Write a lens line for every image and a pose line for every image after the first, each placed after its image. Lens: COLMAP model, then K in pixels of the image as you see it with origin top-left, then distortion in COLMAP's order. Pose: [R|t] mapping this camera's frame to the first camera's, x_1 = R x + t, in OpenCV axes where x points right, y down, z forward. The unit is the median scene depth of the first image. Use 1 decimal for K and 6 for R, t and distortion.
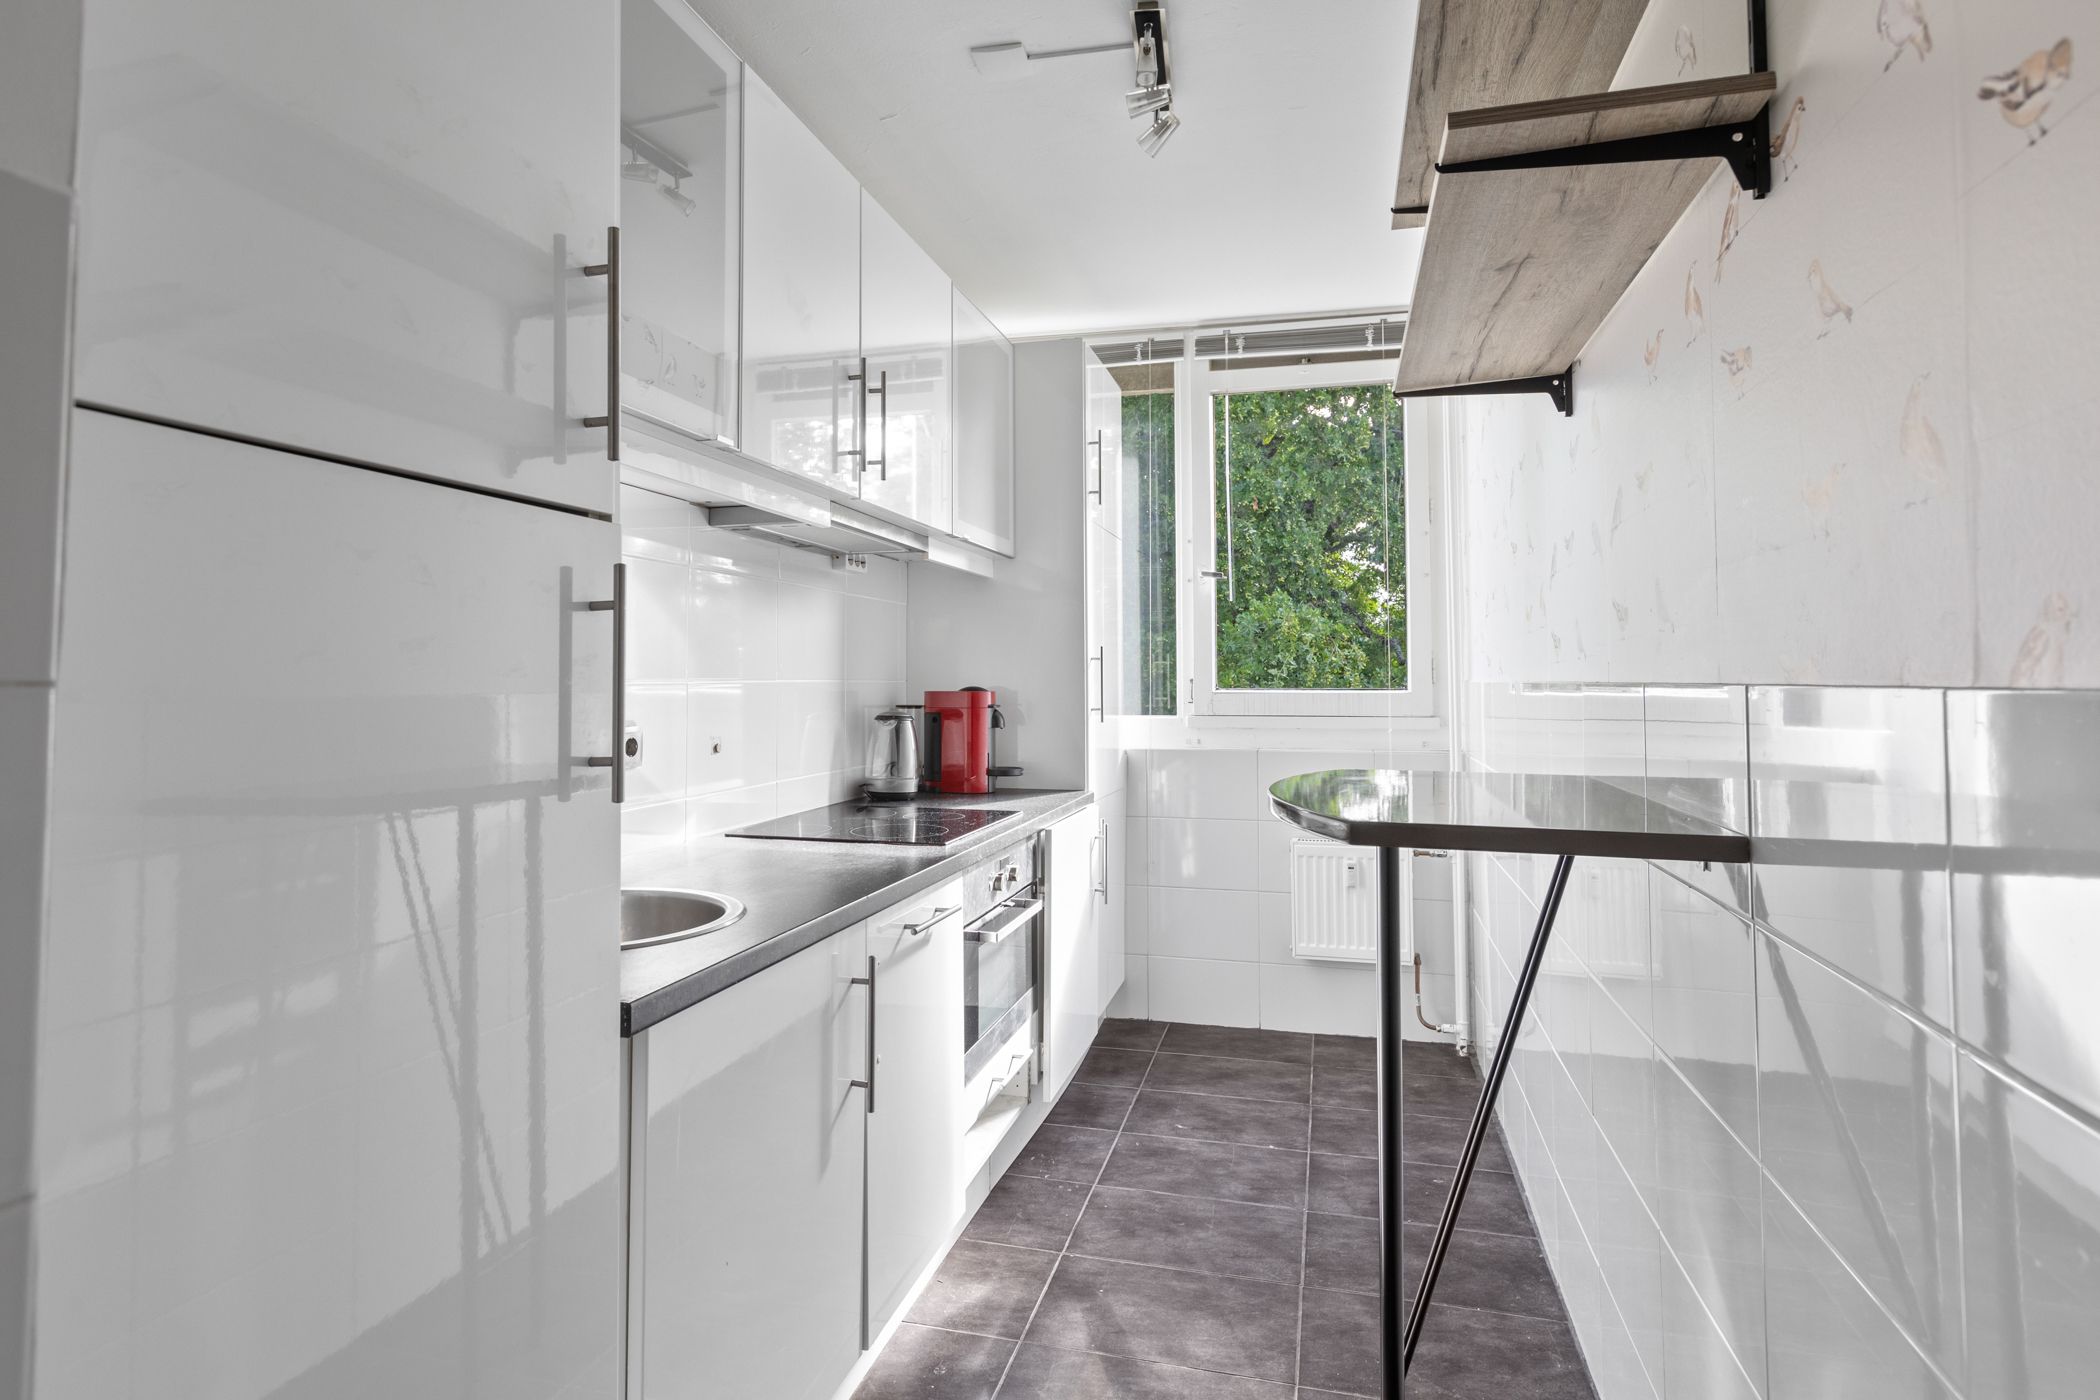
lens RADIAL K [[1094.7, 0, 1037.5], [0, 1094.7, 690.2], [0, 0, 1]] dist [0.000186, 0.000103]
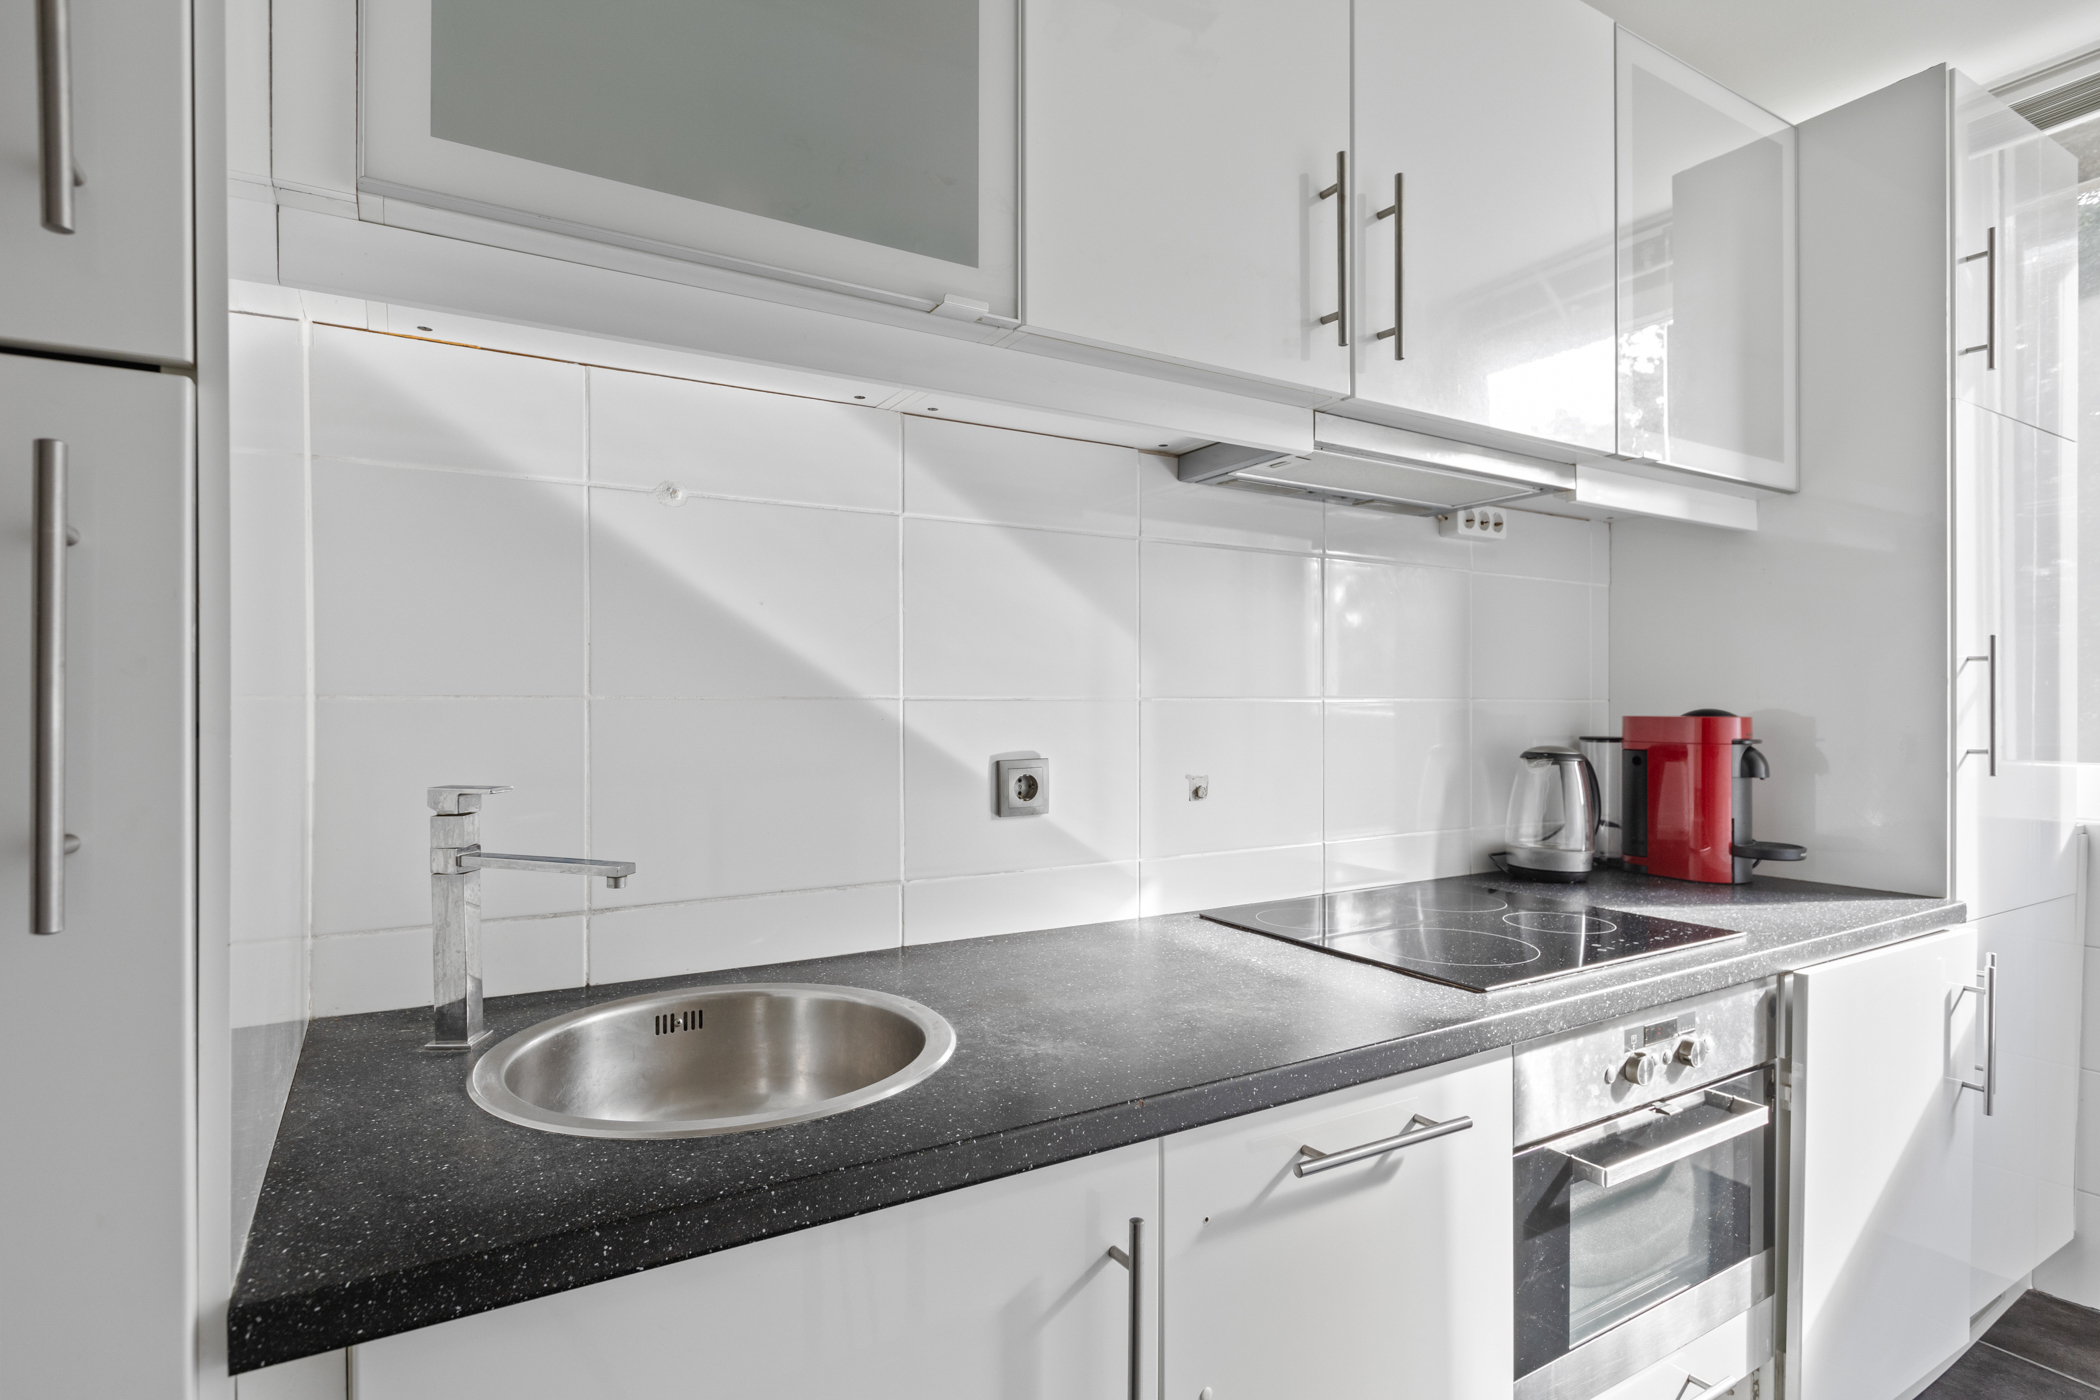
lens RADIAL K [[1066.8, 0, 1049.0], [0, 1066.8, 728.5], [0, 0, 1]] dist [0.001982, 0.000444]
pose [[0.729702, 0.015008, -0.683601, 0.091962], [-0.005976, 0.999861, 0.015573, 0.000522], [0.683740, -0.007279, 0.729690, 0.342996]]
